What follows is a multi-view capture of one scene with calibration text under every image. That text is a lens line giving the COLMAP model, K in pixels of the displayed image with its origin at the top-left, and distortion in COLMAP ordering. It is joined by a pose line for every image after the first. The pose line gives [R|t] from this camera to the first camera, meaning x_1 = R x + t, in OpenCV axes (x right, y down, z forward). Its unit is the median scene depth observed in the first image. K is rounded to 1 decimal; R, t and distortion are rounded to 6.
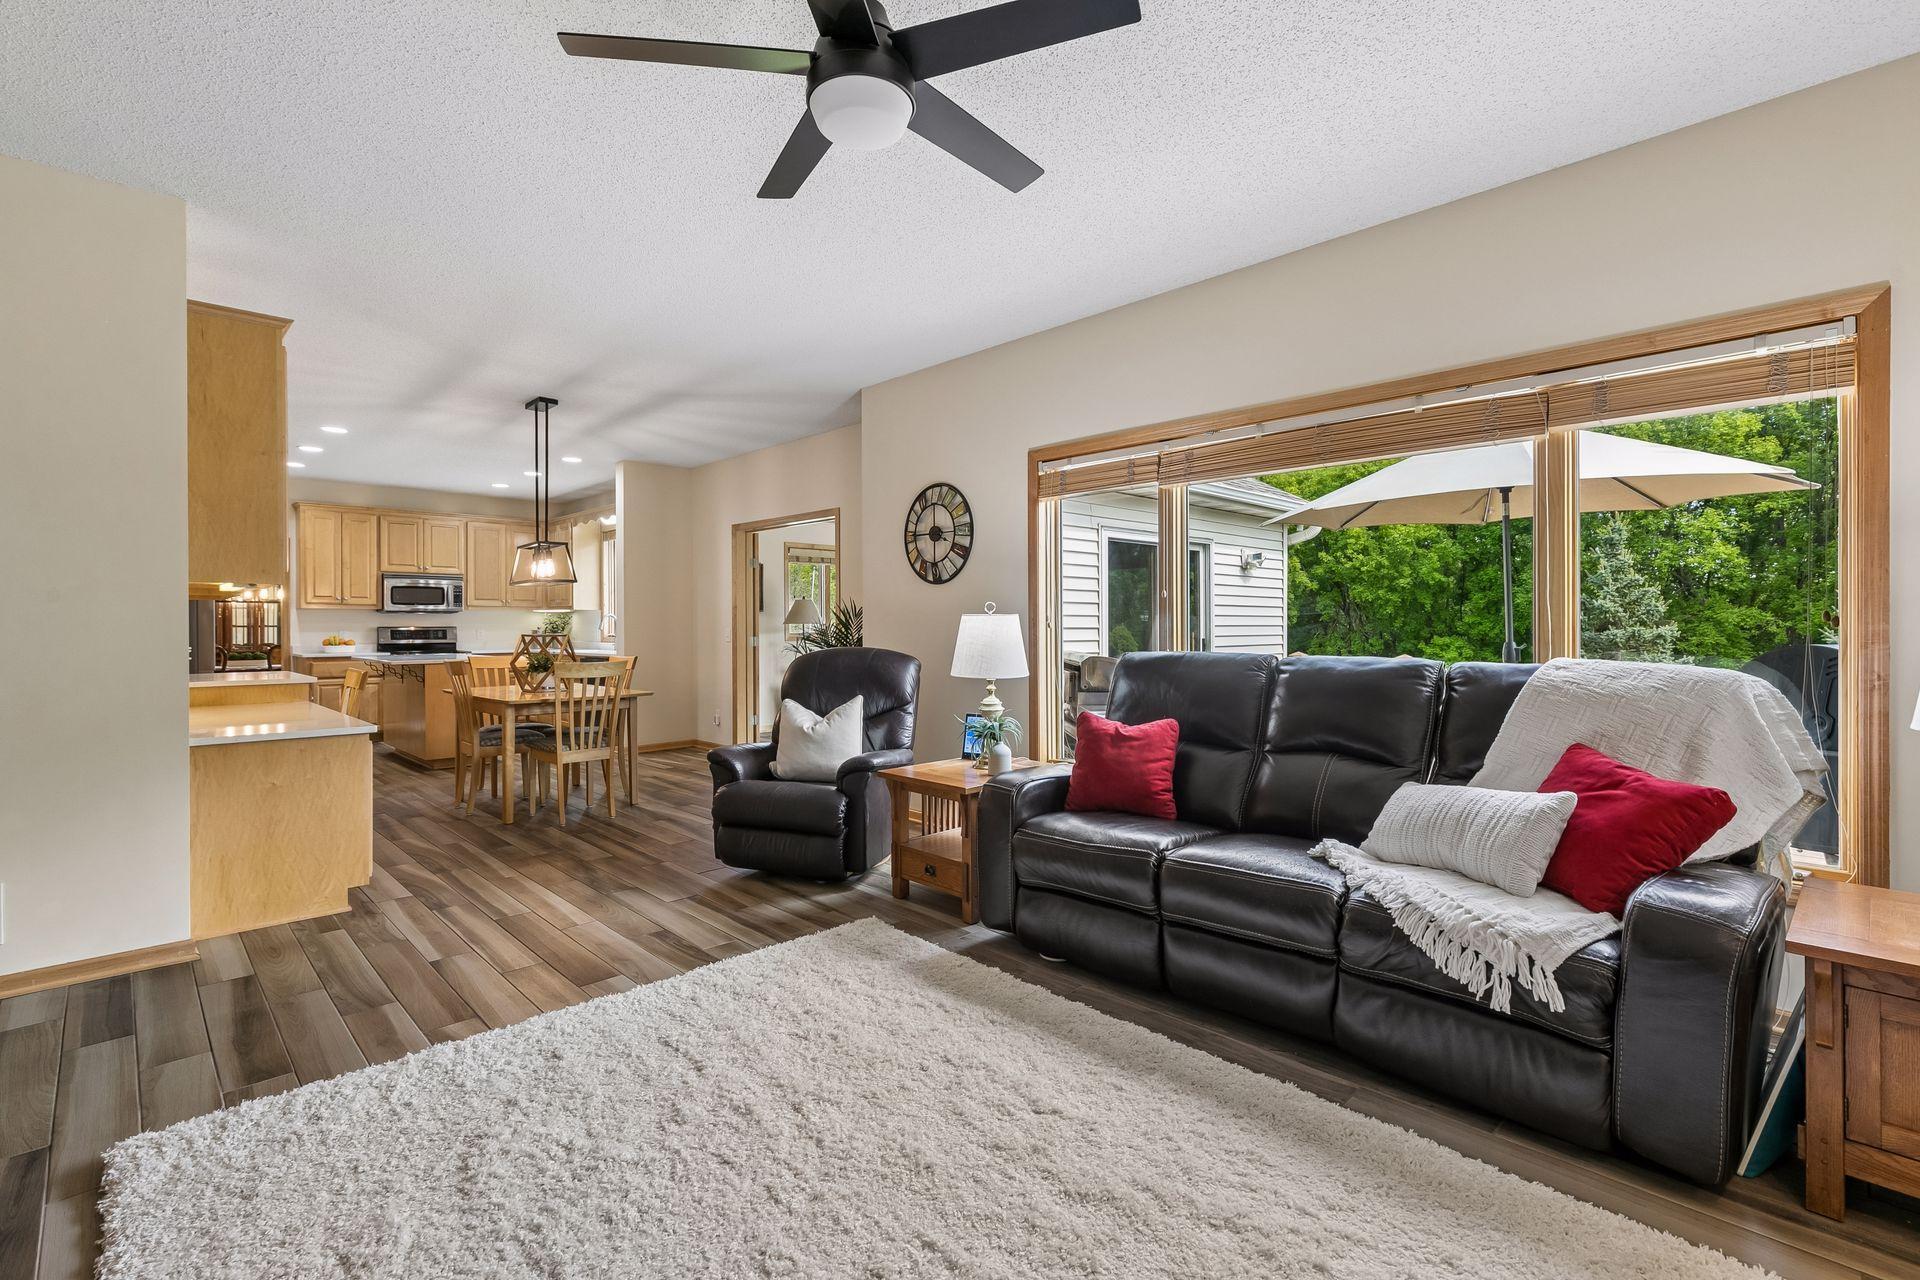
lens RADIAL K [[872.4, 0, 972.0], [0, 872.4, 627.7], [0, 0, 1]] dist [0.004805, 0.000155]
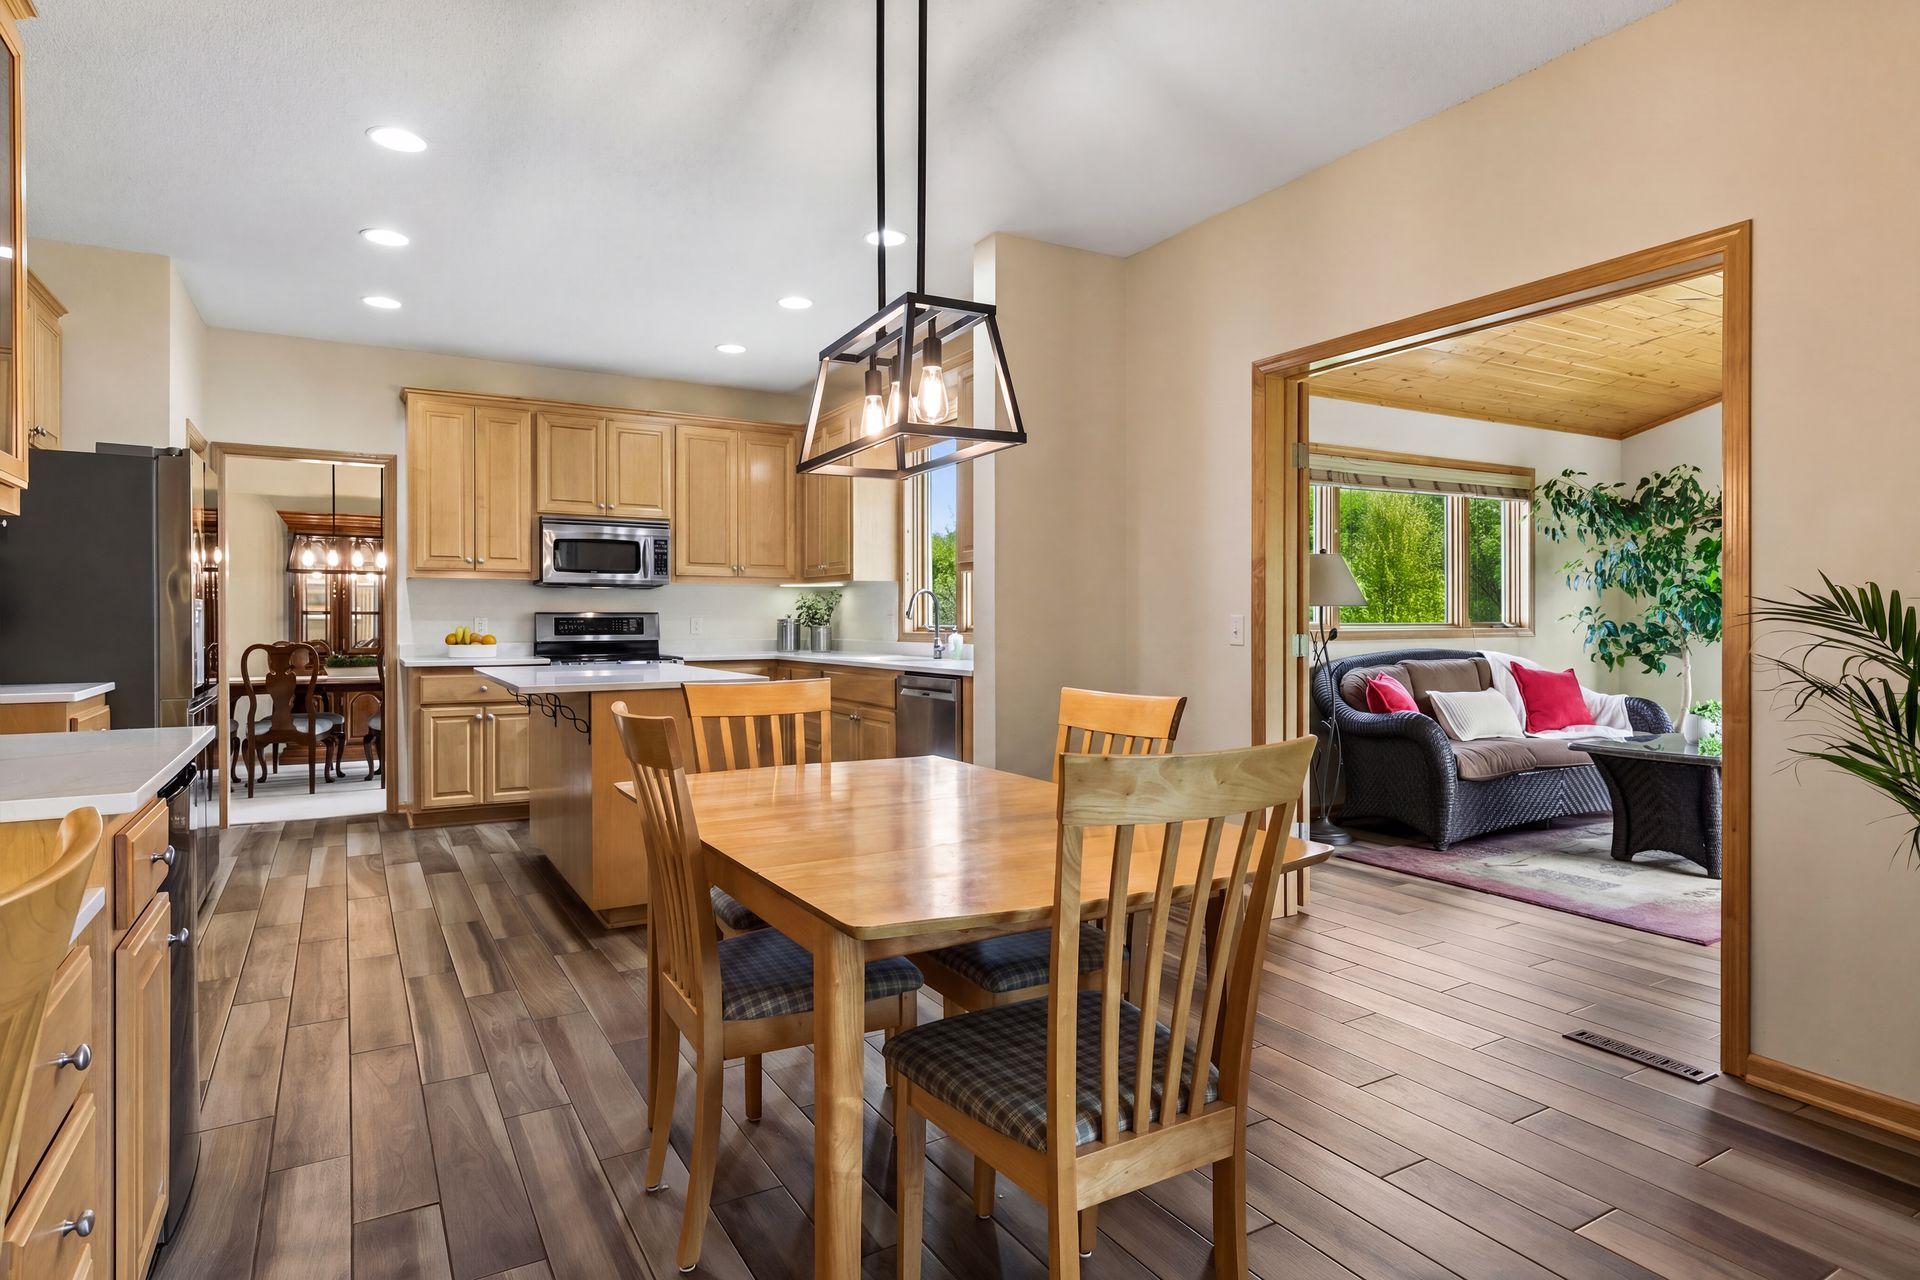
lens RADIAL K [[1036.2, 0, 969.2], [0, 1036.2, 636.3], [0, 0, 1]] dist [0.003852, 0.000200]
pose [[0.969292, 0.003137, -0.245894, -0.241831], [0.000797, 0.999873, 0.015896, 0.004036], [0.245913, -0.015604, 0.969166, 0.416928]]
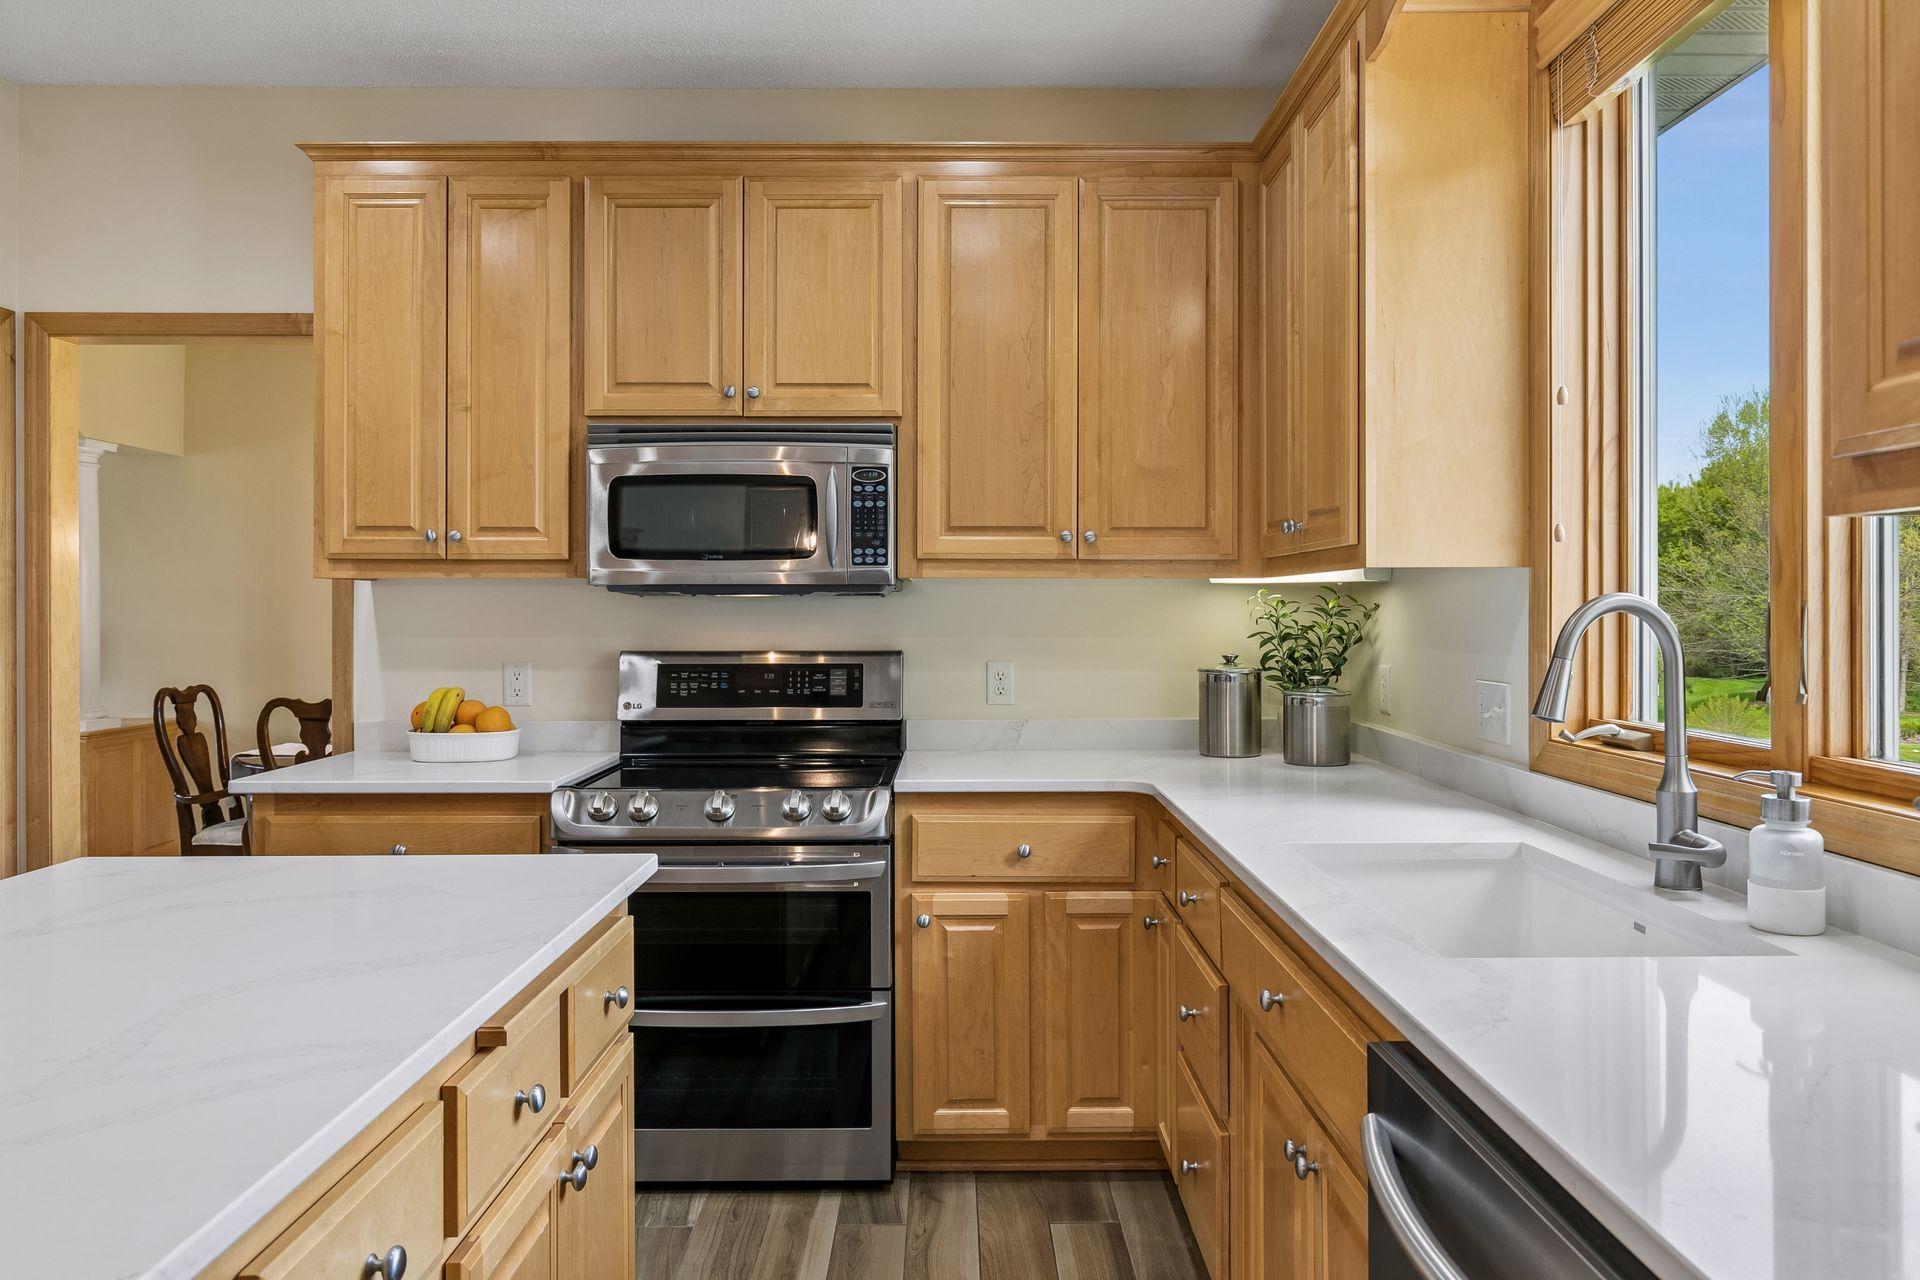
lens RADIAL K [[1304.2, 0, 972.7], [0, 1304.2, 638.6], [0, 0, 1]] dist [-0.004467, 0.001541]
pose [[0.727482, 0.014965, -0.685964, -0.358347], [0.002481, 0.999698, 0.024441, -0.014001], [0.686123, -0.019482, 0.727225, 0.804927]]
